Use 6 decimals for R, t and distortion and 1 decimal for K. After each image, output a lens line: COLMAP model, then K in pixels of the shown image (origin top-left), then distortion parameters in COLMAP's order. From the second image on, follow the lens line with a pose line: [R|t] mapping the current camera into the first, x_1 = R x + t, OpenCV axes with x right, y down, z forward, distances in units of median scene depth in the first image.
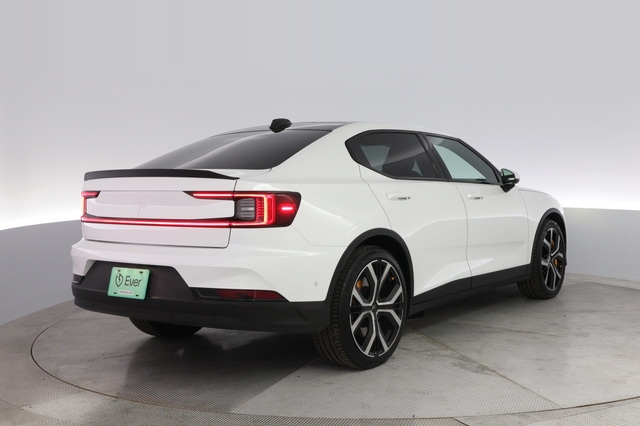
lens RADIAL K [[531.3, 0, 318.2], [0, 531.3, 209.6], [0, 0, 1]] dist [-0.039721, -0.002854]
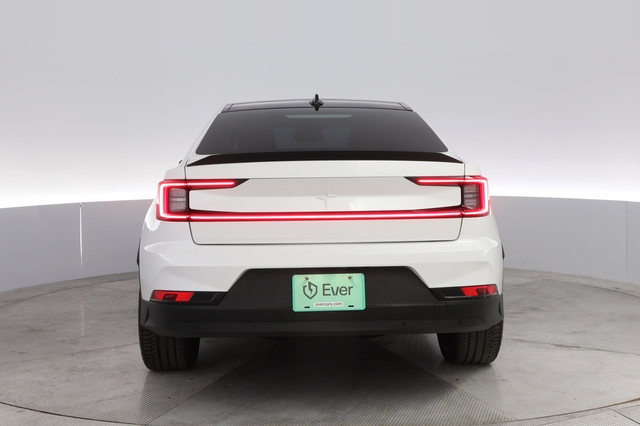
lens RADIAL K [[531.3, 0, 320.5], [0, 531.3, 217.6], [0, 0, 1]] dist [-0.039721, -0.002854]
pose [[0.903284, -0.048078, 0.426342, -0.704068], [0.030684, 0.998396, 0.047579, -0.014233], [-0.427945, -0.029895, 0.903310, 0.272117]]
